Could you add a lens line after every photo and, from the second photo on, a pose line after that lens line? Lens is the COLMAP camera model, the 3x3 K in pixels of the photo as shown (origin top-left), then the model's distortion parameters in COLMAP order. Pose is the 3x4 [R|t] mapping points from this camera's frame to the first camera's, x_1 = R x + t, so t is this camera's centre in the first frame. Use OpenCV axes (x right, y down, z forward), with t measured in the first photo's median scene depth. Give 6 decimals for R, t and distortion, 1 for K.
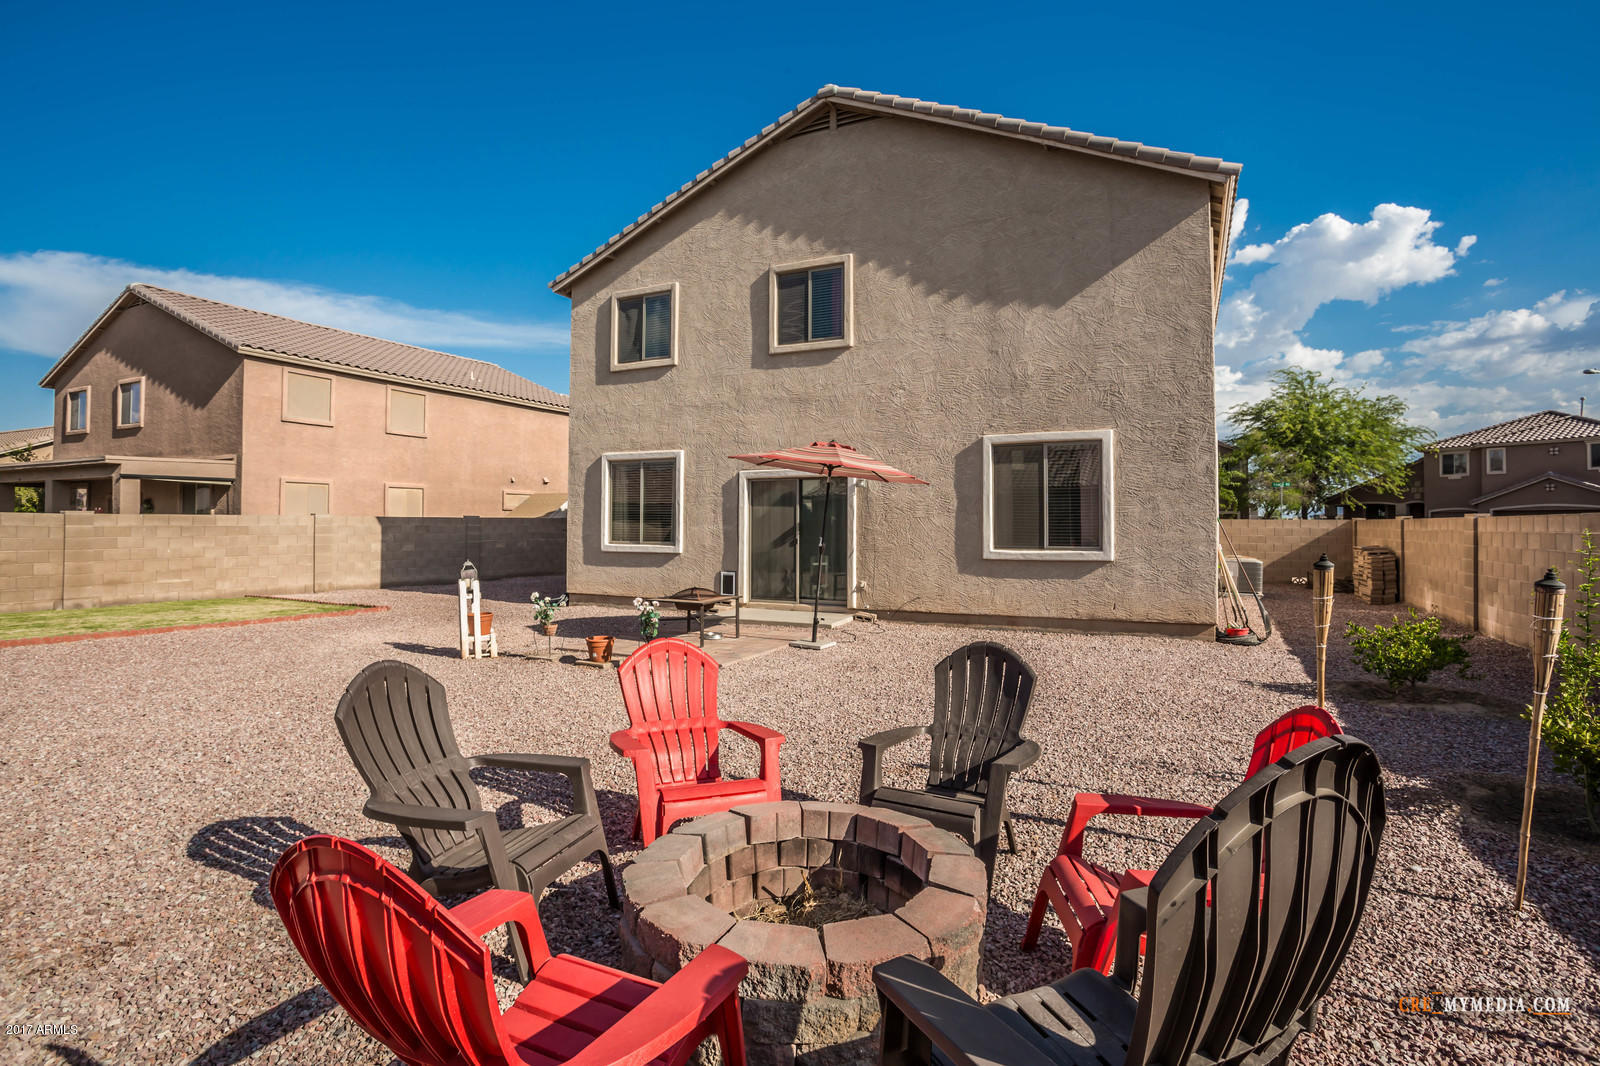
lens RADIAL K [[772.2, 0, 842.8], [0, 772.2, 509.2], [0, 0, 1]] dist [-0.026848, -0.000363]
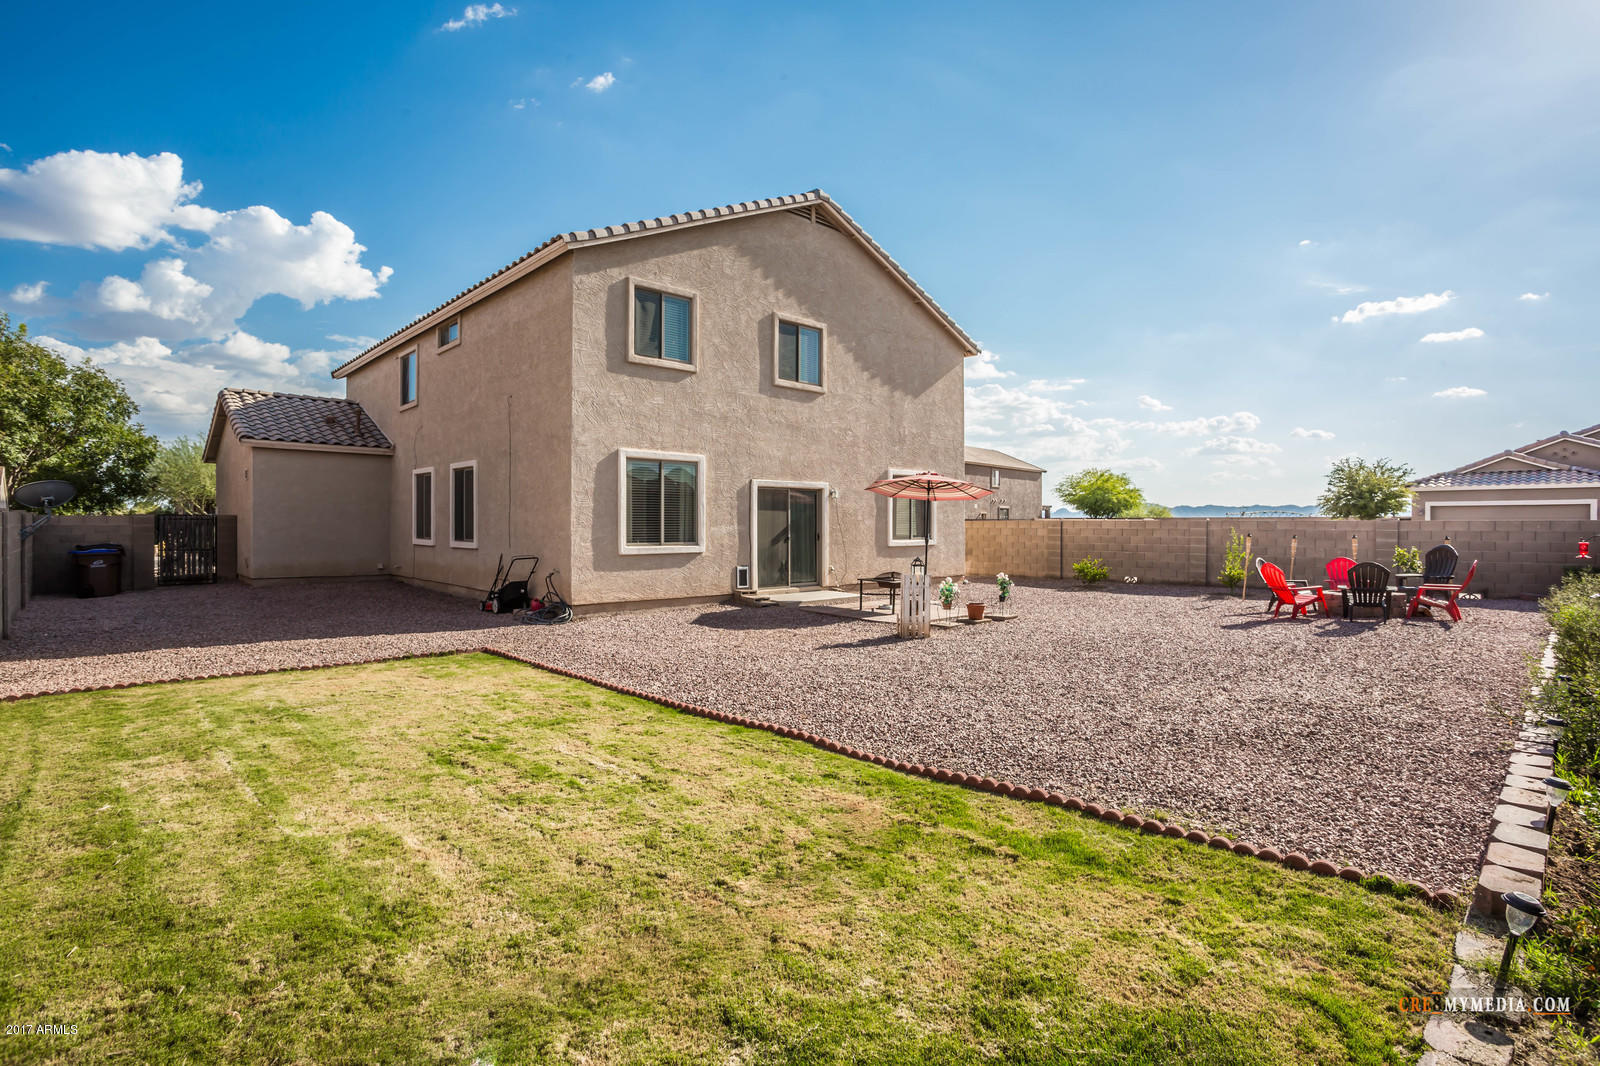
lens RADIAL K [[772.2, 0, 799.0], [0, 772.2, 534.7], [0, 0, 1]] dist [-0.026848, -0.000363]
pose [[0.376214, -0.013779, 0.926430, -1.161793], [-0.017756, 0.999599, 0.022078, 0.006633], [-0.926363, -0.024755, 0.375818, 0.484945]]
